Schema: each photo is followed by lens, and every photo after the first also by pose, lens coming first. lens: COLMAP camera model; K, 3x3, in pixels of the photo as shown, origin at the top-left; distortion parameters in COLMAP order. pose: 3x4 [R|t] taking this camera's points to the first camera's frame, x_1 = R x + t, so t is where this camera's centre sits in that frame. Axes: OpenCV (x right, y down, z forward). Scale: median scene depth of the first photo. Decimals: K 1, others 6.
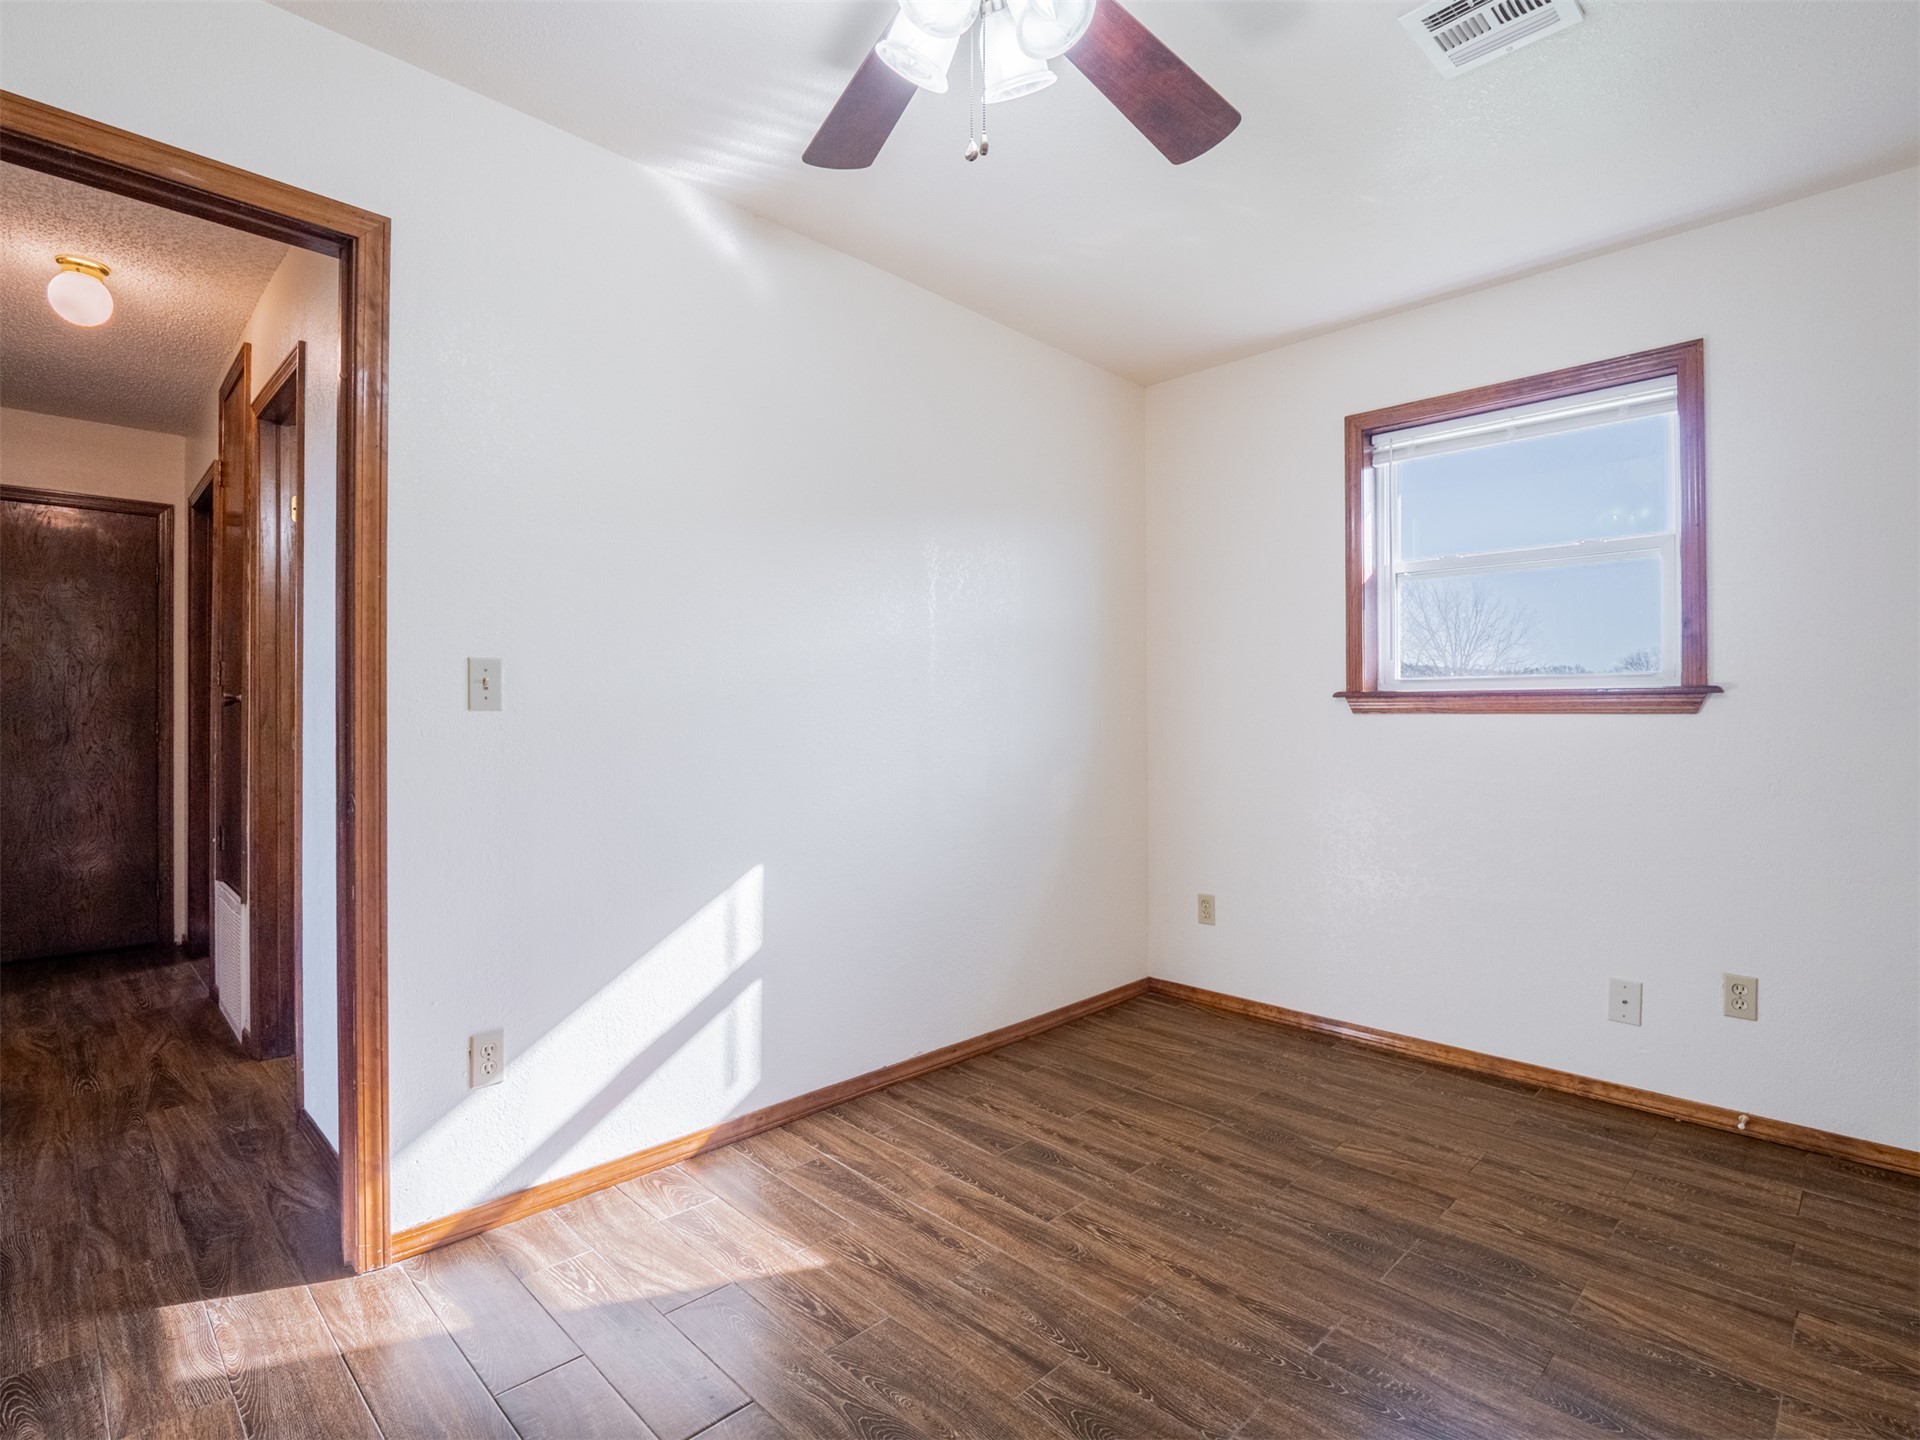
lens RADIAL K [[961.8, 0, 952.9], [0, 961.8, 716.1], [0, 0, 1]] dist [-0.011380, -0.000608]
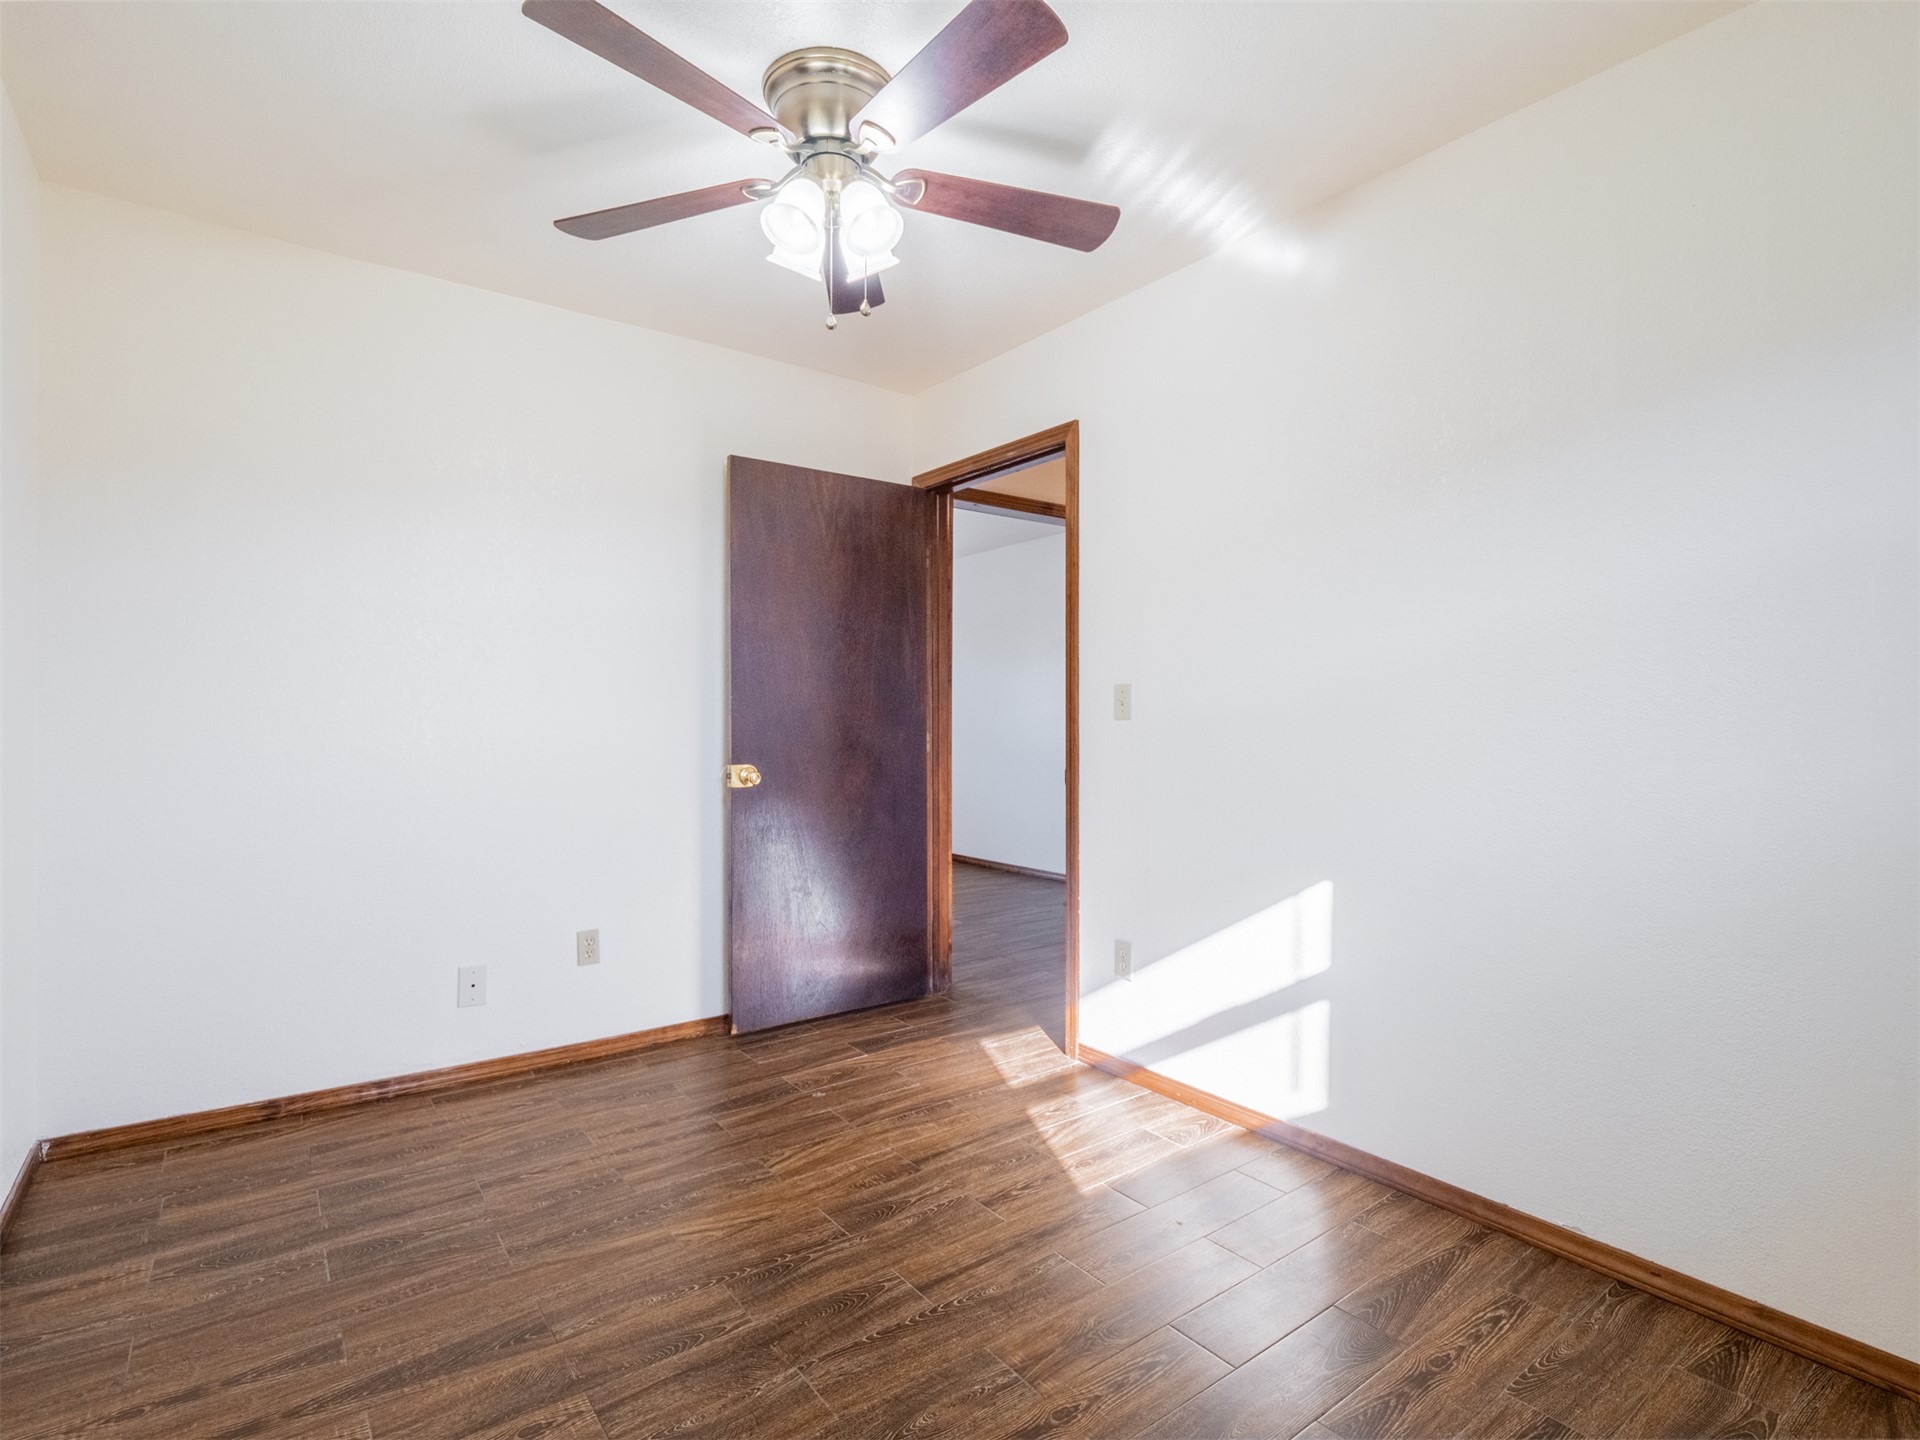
lens RADIAL K [[936.0, 0, 956.5], [0, 936.0, 714.3], [0, 0, 1]] dist [-0.011823, 0.000349]
pose [[-0.131944, -0.008238, -0.991223, 0.786726], [-0.004770, 0.999959, -0.007675, -0.002074], [0.991246, 0.003716, -0.131978, 0.770590]]
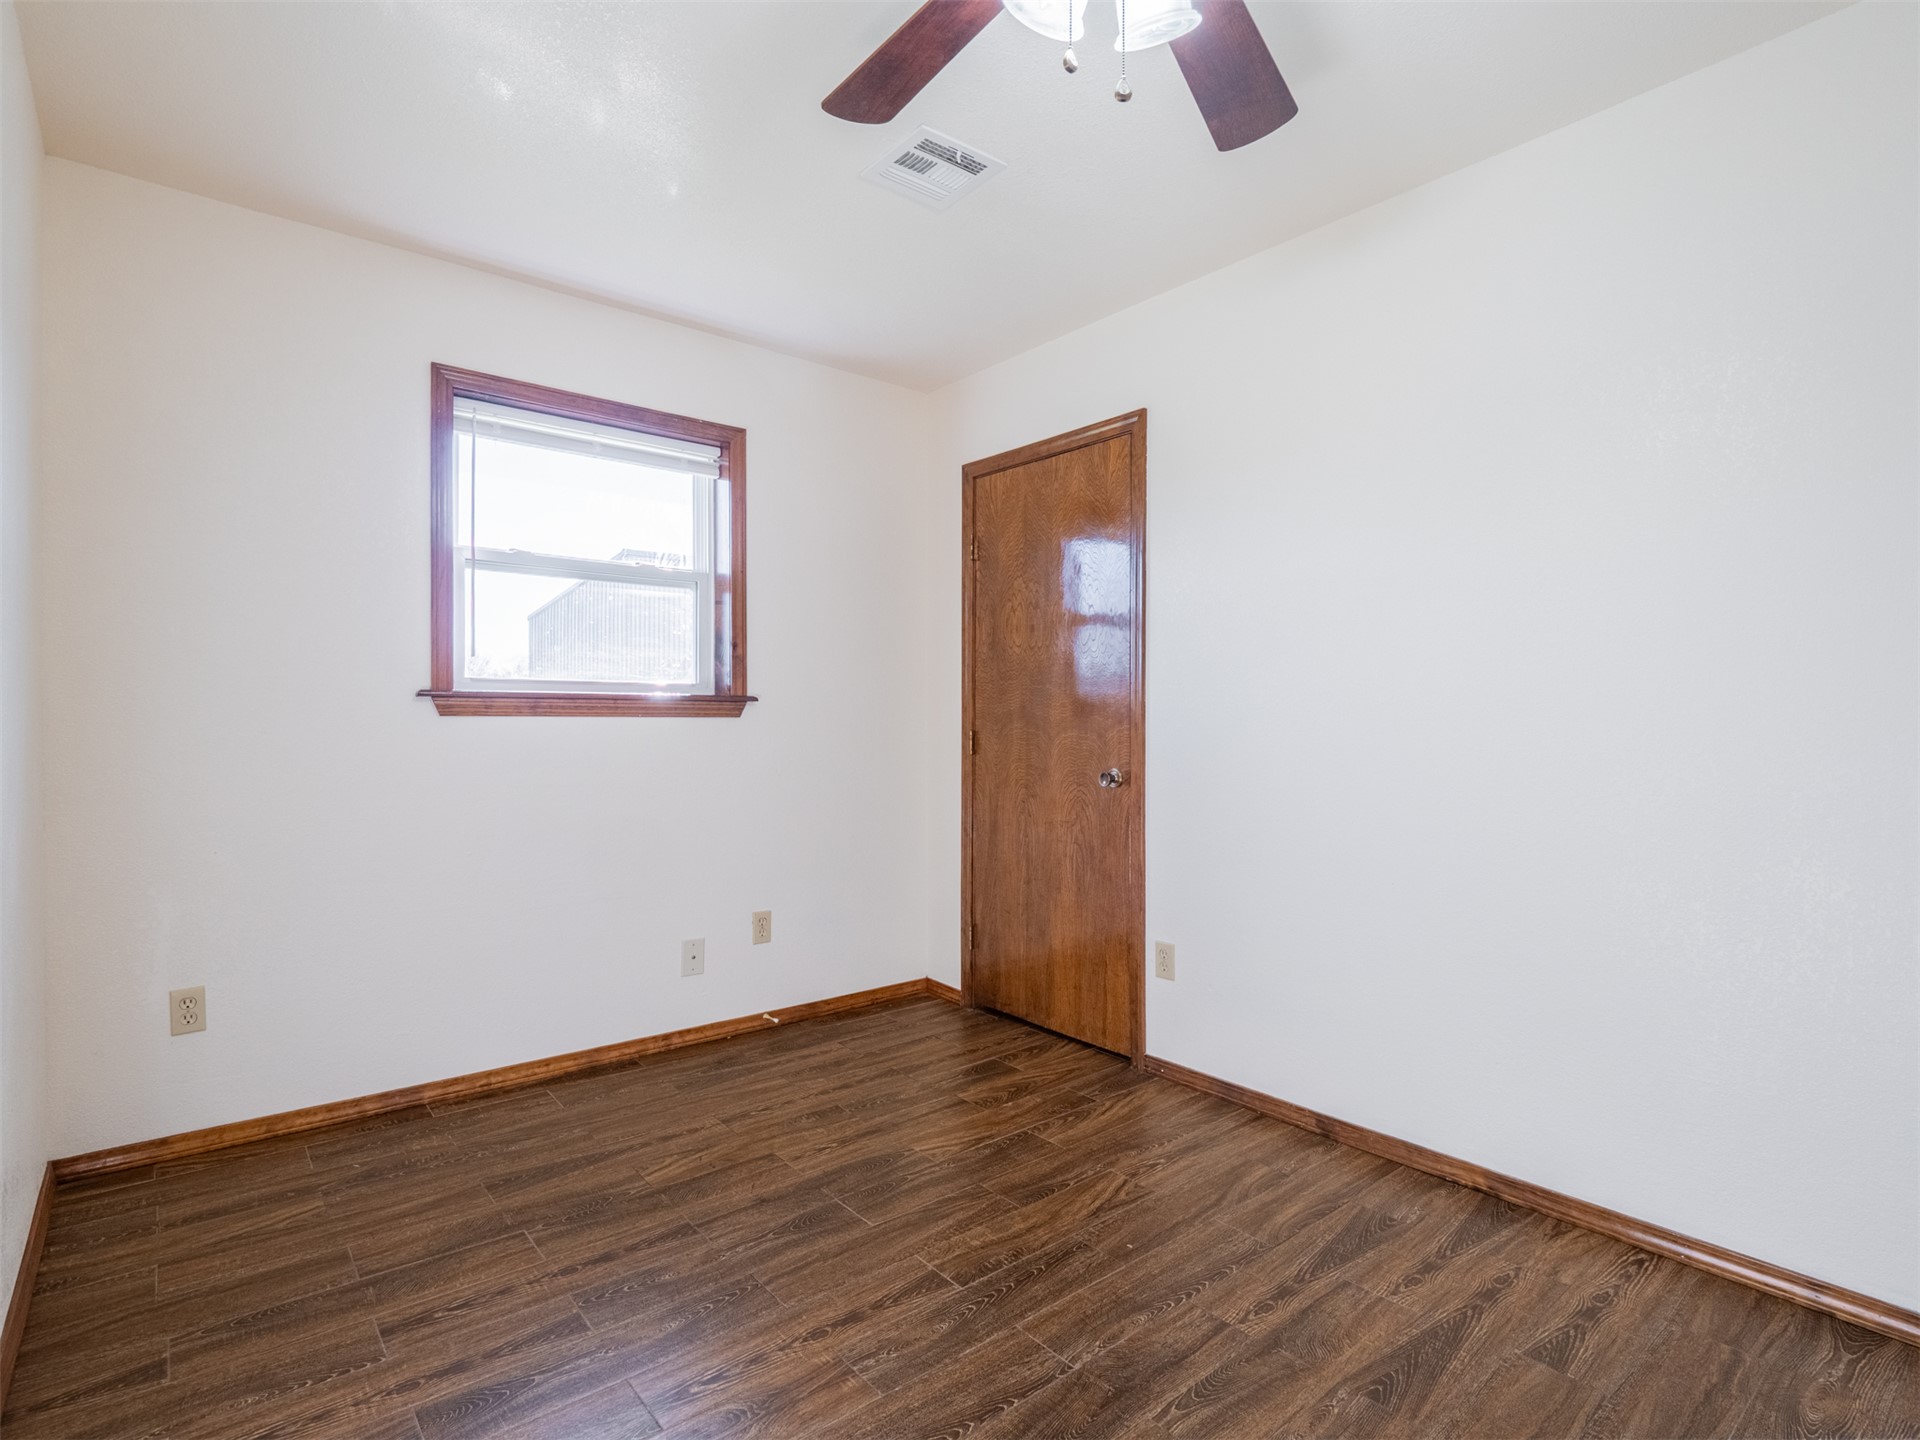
lens RADIAL K [[961.8, 0, 952.9], [0, 961.8, 716.1], [0, 0, 1]] dist [-0.011380, -0.000608]
pose [[0.088079, 0.000990, 0.996113, -0.496326], [-0.001788, 0.999998, -0.000835, -0.003038], [-0.996112, -0.001708, 0.088081, 0.604862]]
